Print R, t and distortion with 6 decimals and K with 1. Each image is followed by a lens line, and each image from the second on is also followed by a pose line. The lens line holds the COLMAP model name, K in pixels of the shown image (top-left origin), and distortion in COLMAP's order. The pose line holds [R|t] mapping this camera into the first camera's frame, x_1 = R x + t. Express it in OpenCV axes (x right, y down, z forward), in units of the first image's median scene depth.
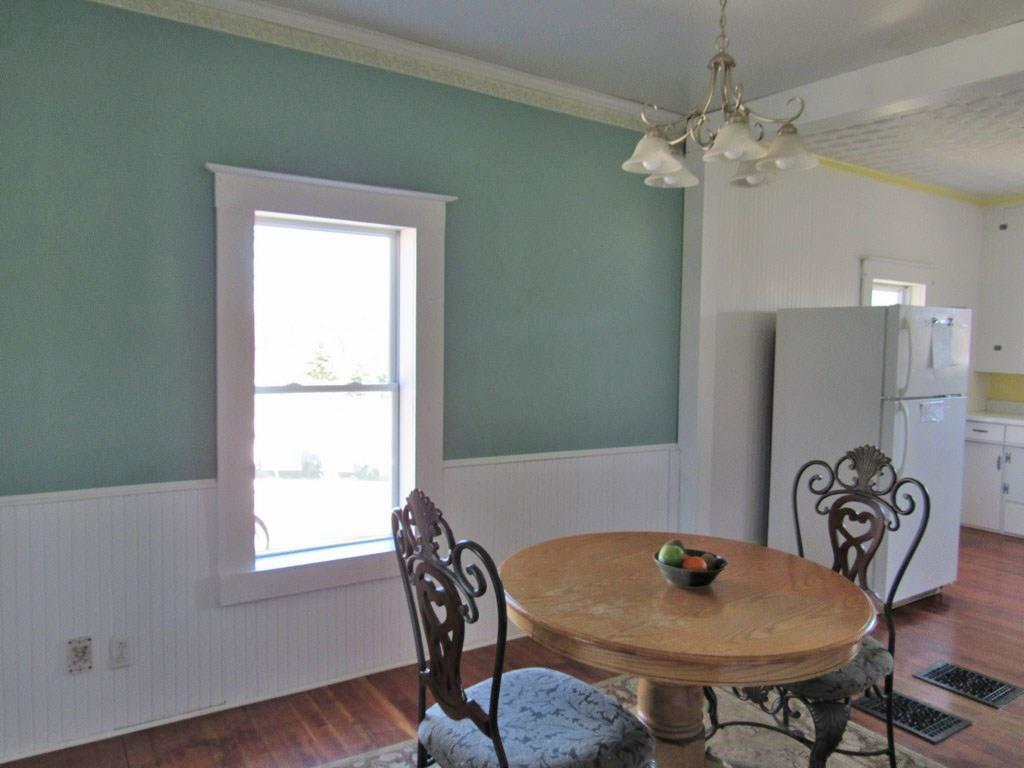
lens RADIAL K [[738.8, 0, 514.9], [0, 738.8, 380.5], [0, 0, 1]] dist [-0.015412, -0.003531]
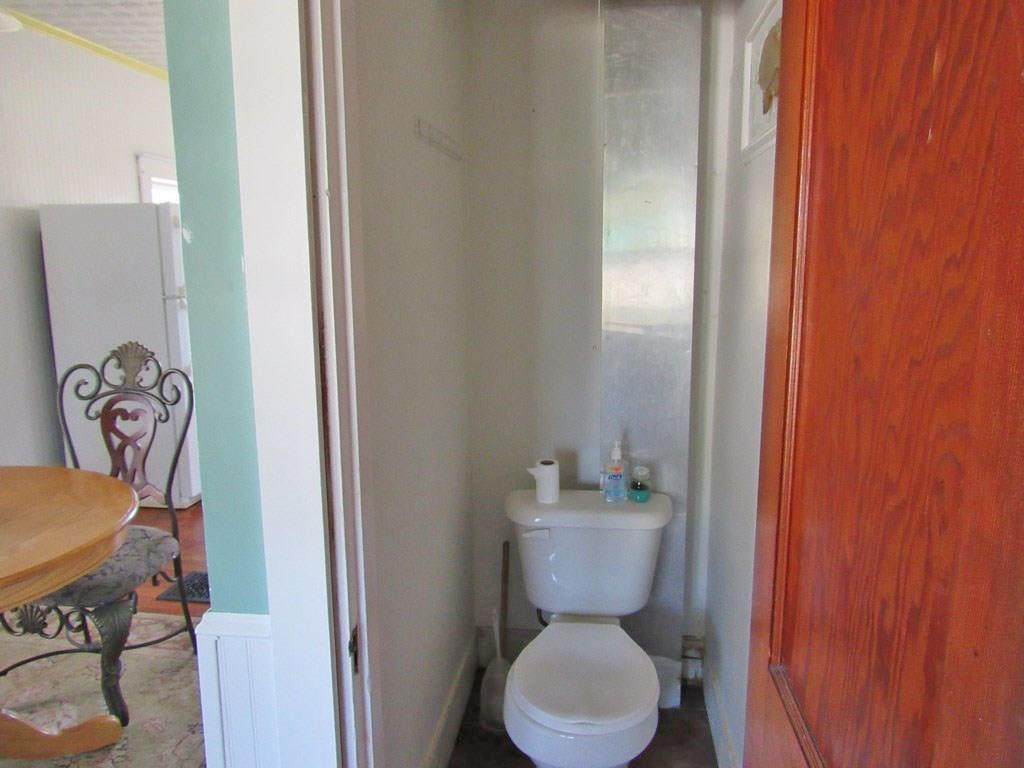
lens RADIAL K [[738.8, 0, 517.3], [0, 738.8, 379.8], [0, 0, 1]] dist [-0.015412, -0.003531]
pose [[0.650759, -0.142632, 0.745767, 0.074859], [0.051086, 0.988197, 0.144420, 0.022151], [-0.757564, -0.055884, 0.650365, -0.031177]]
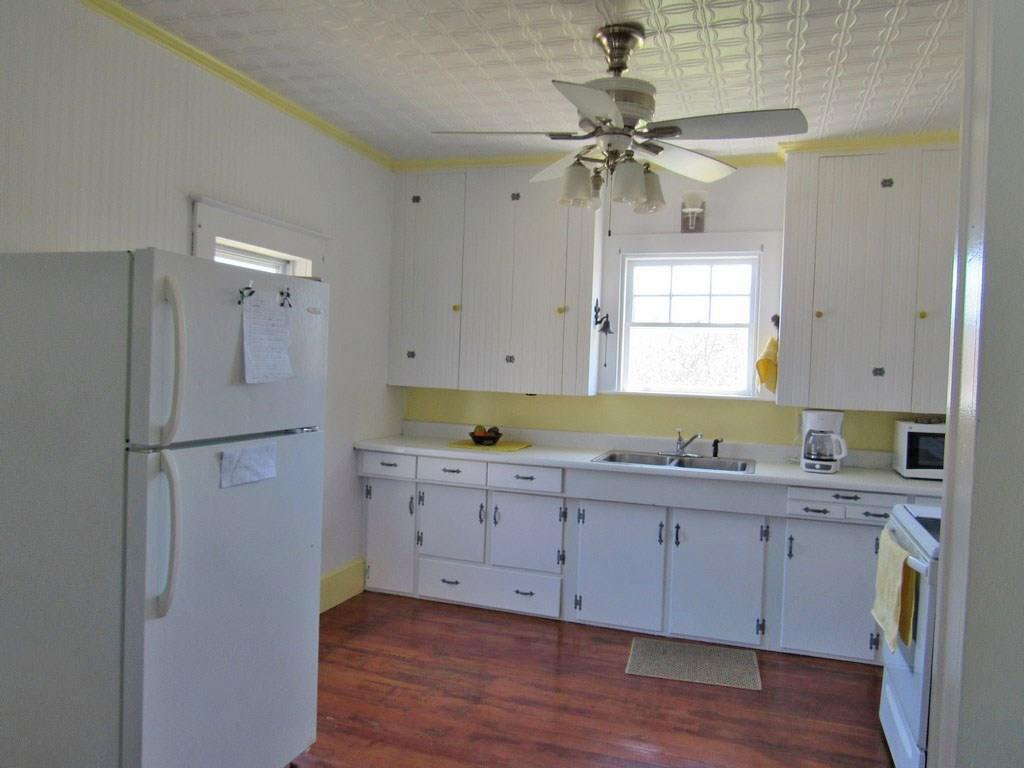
lens RADIAL K [[738.8, 0, 512.1], [0, 738.8, 385.4], [0, 0, 1]] dist [-0.015412, -0.003531]
pose [[0.797644, -0.004318, 0.603113, 0.616337], [0.009425, 0.999942, -0.005305, -0.015827], [-0.603055, 0.009916, 0.797638, 0.708873]]
